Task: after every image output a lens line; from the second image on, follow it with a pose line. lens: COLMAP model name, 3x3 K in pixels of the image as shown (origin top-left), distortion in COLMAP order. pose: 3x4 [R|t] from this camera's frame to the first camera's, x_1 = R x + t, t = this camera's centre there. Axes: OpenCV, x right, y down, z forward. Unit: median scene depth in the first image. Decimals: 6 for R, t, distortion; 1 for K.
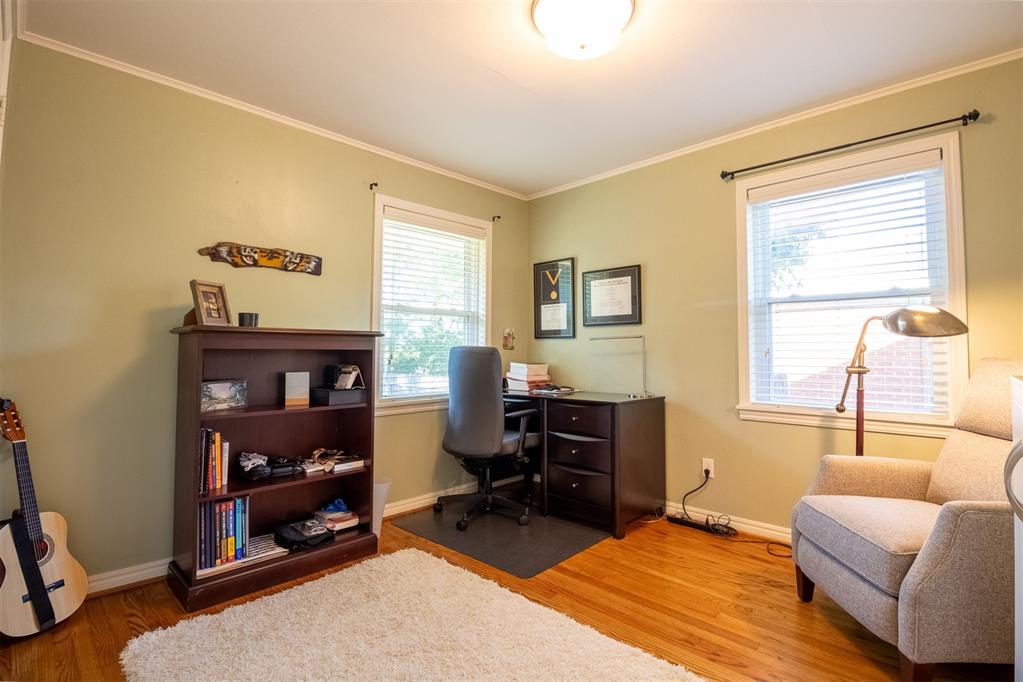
lens RADIAL K [[499.7, 0, 520.0], [0, 499.7, 343.4], [0, 0, 1]] dist [-0.003398, -0.000914]
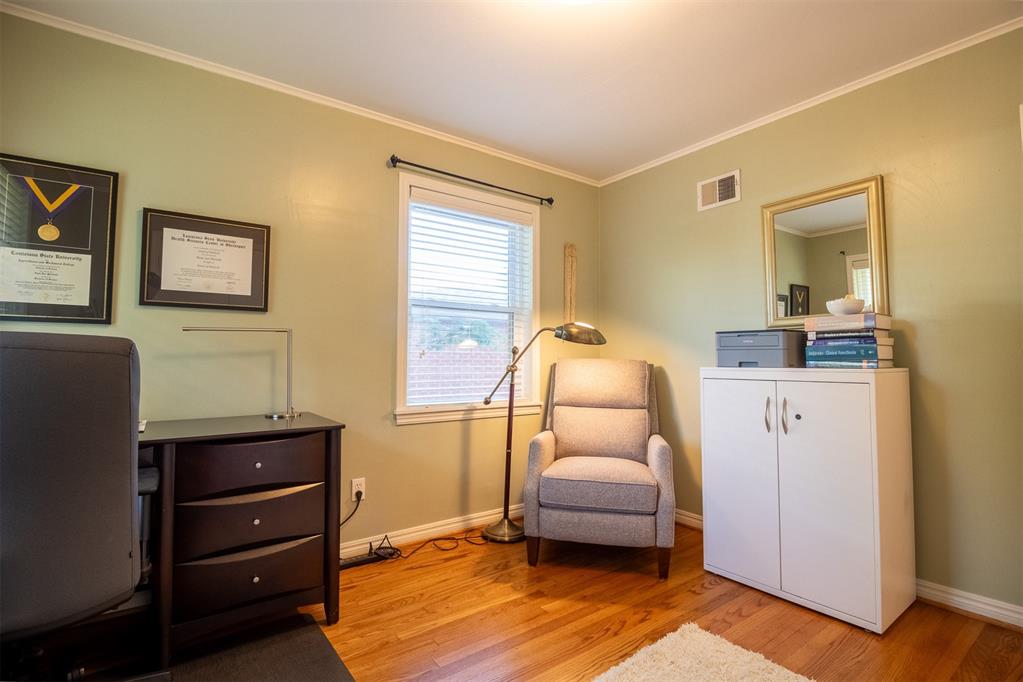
lens RADIAL K [[499.7, 0, 520.2], [0, 499.7, 336.9], [0, 0, 1]] dist [-0.003398, -0.000914]
pose [[0.137882, 0.034678, 0.989841, -0.489645], [-0.025199, 0.999186, -0.031496, 0.010885], [-0.990128, -0.020601, 0.138643, 0.688634]]
